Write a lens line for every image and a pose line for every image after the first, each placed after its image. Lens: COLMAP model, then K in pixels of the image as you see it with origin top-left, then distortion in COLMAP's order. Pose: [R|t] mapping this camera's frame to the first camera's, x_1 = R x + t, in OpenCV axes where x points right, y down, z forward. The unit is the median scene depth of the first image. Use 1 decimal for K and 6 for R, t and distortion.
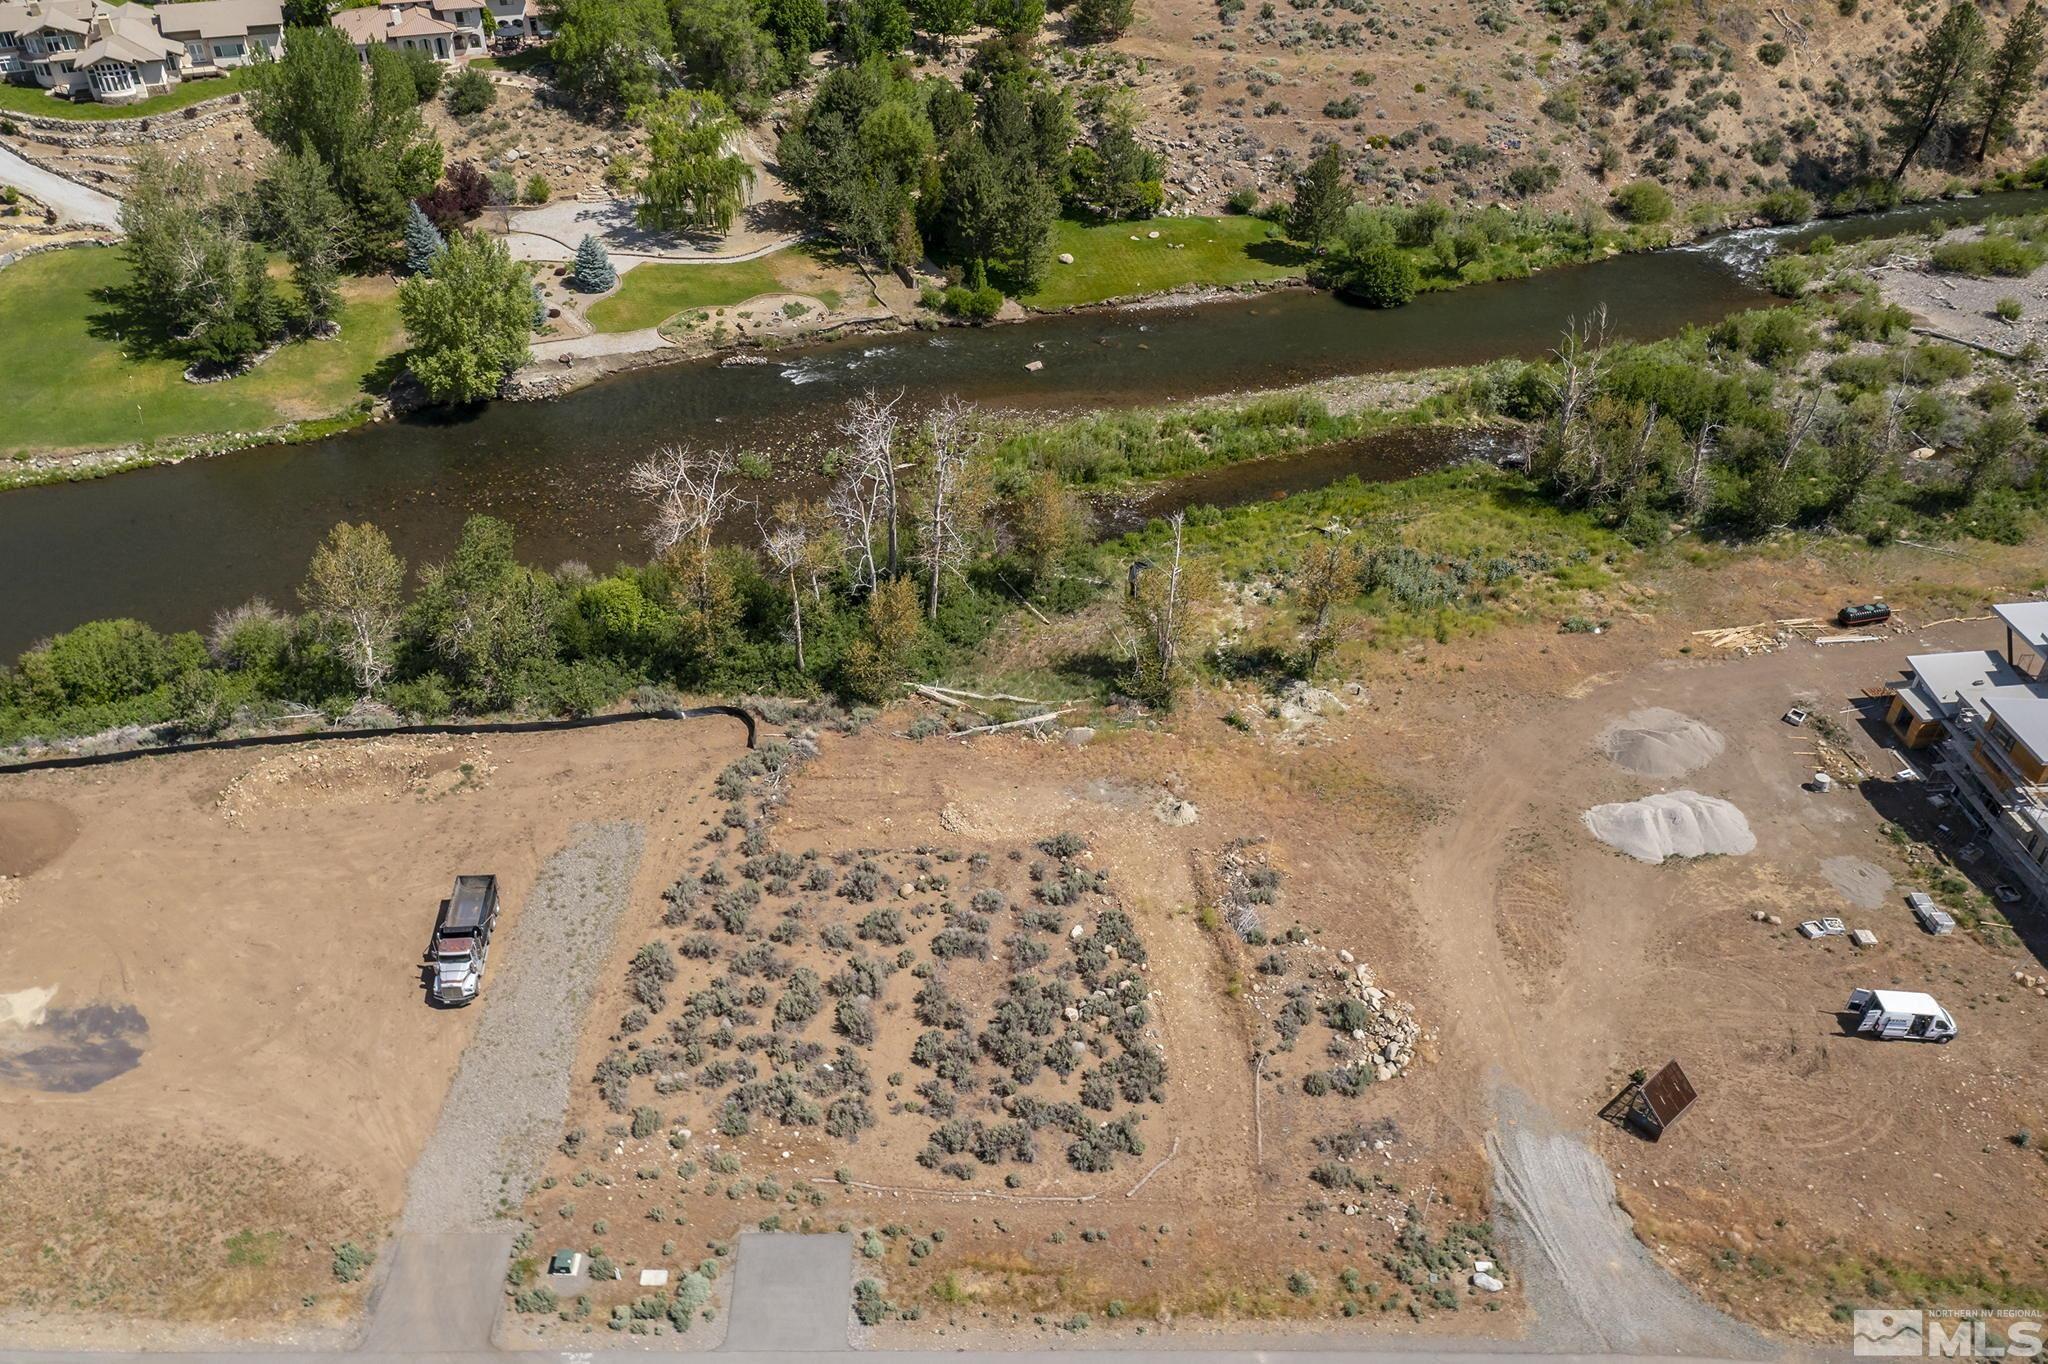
lens RADIAL K [[1612.1, 0, 1025.2], [0, 1612.1, 663.0], [0, 0, 1]] dist [-0.002686, 0.034771]
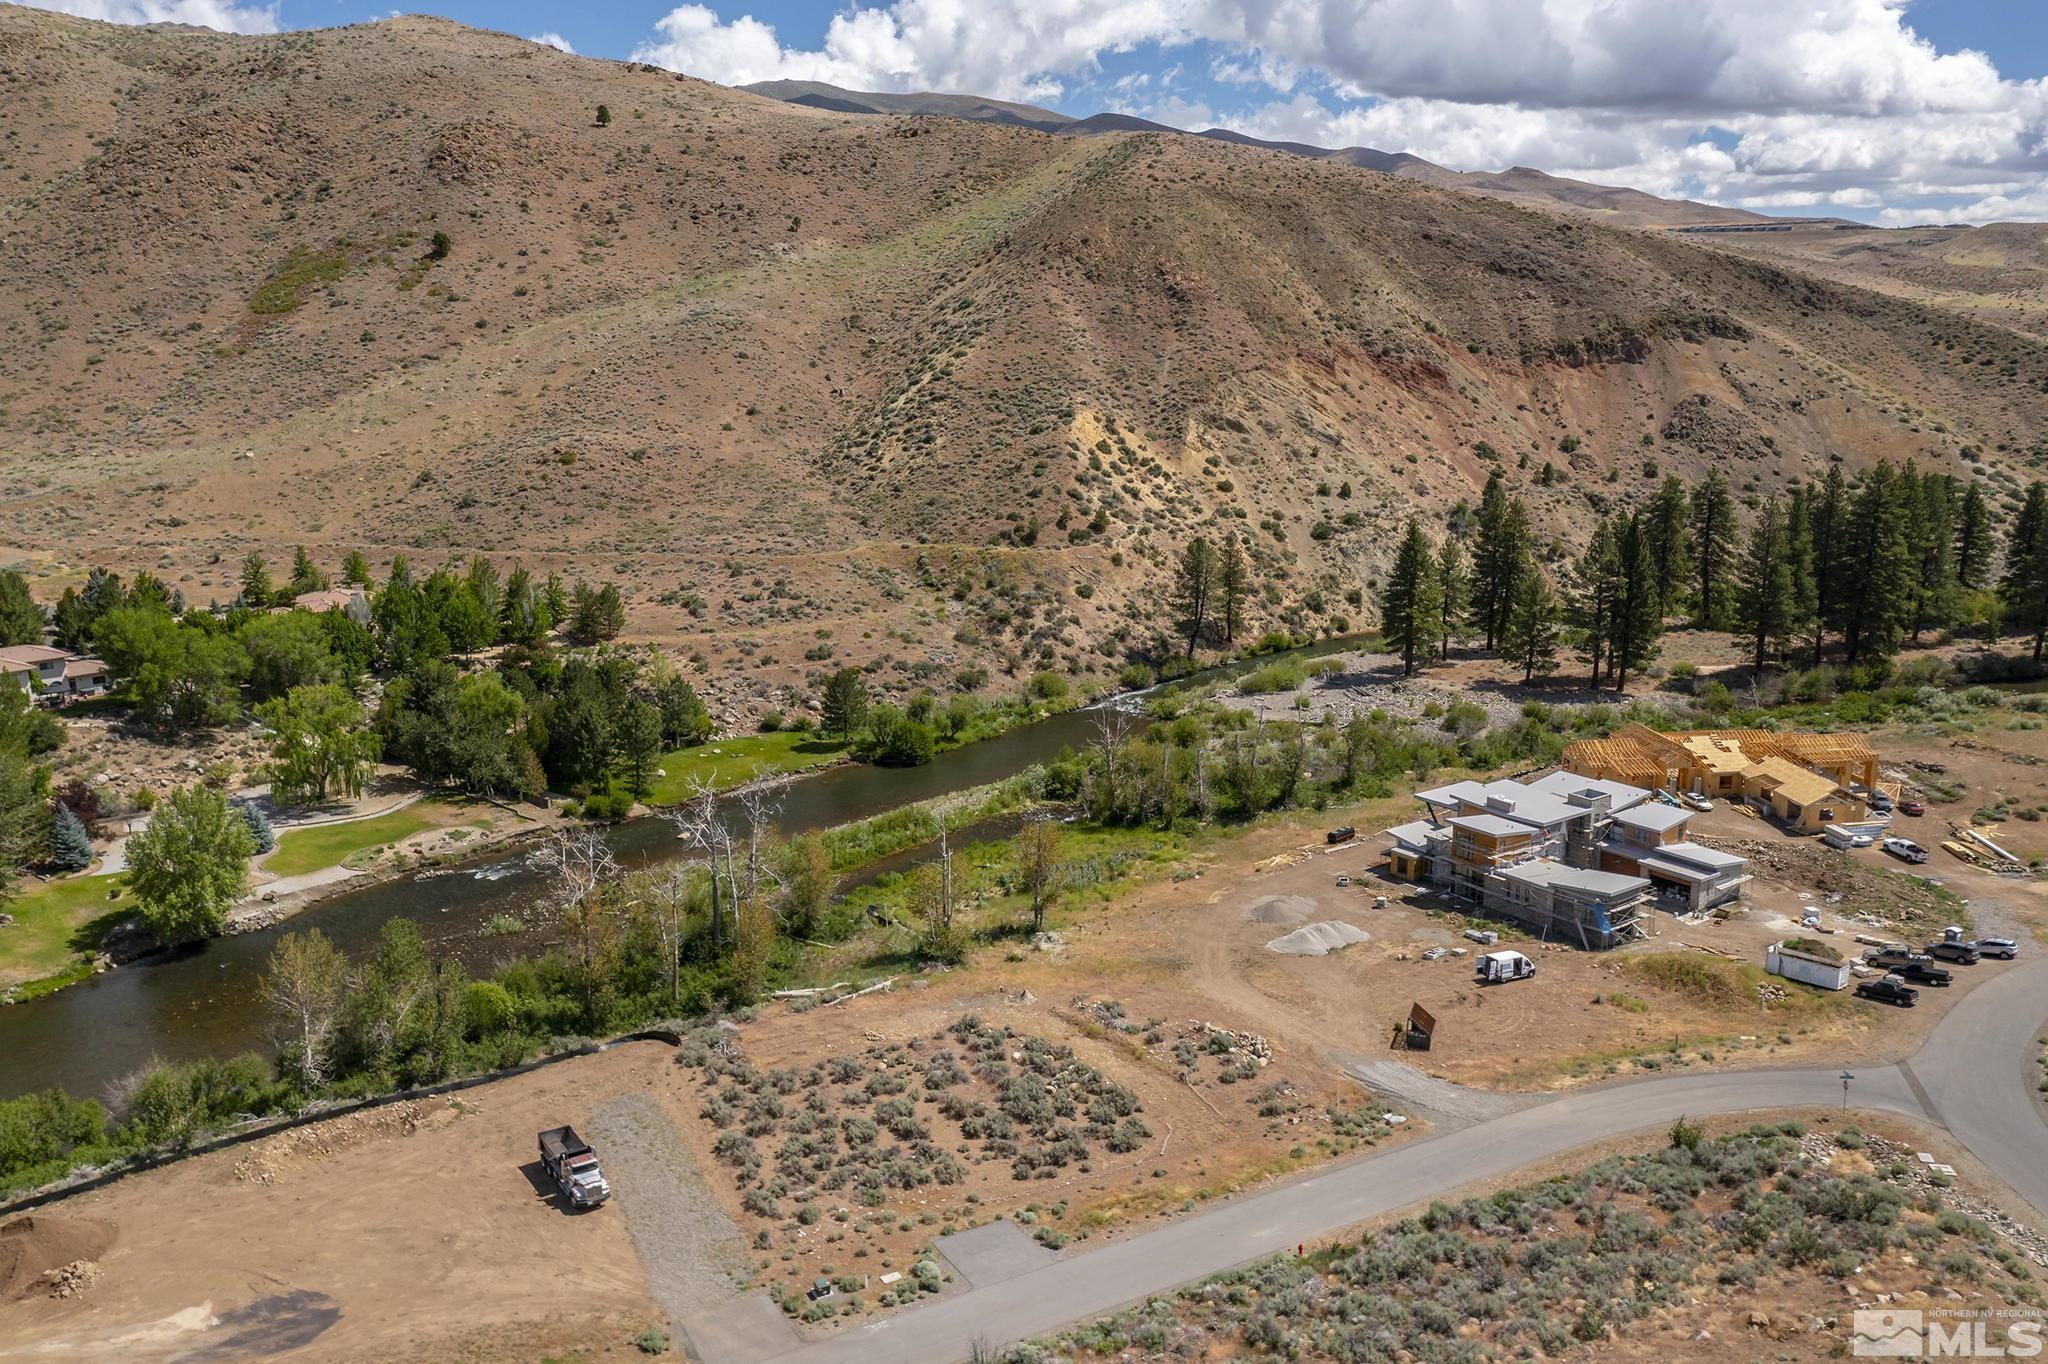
lens RADIAL K [[1612.1, 0, 1021.3], [0, 1612.1, 678.4], [0, 0, 1]] dist [-0.002686, 0.034771]
pose [[0.879424, -0.123235, 0.459812, -0.370150], [0.303242, 0.889601, -0.341548, 0.236356], [-0.366958, 0.439799, 0.819706, -0.161216]]
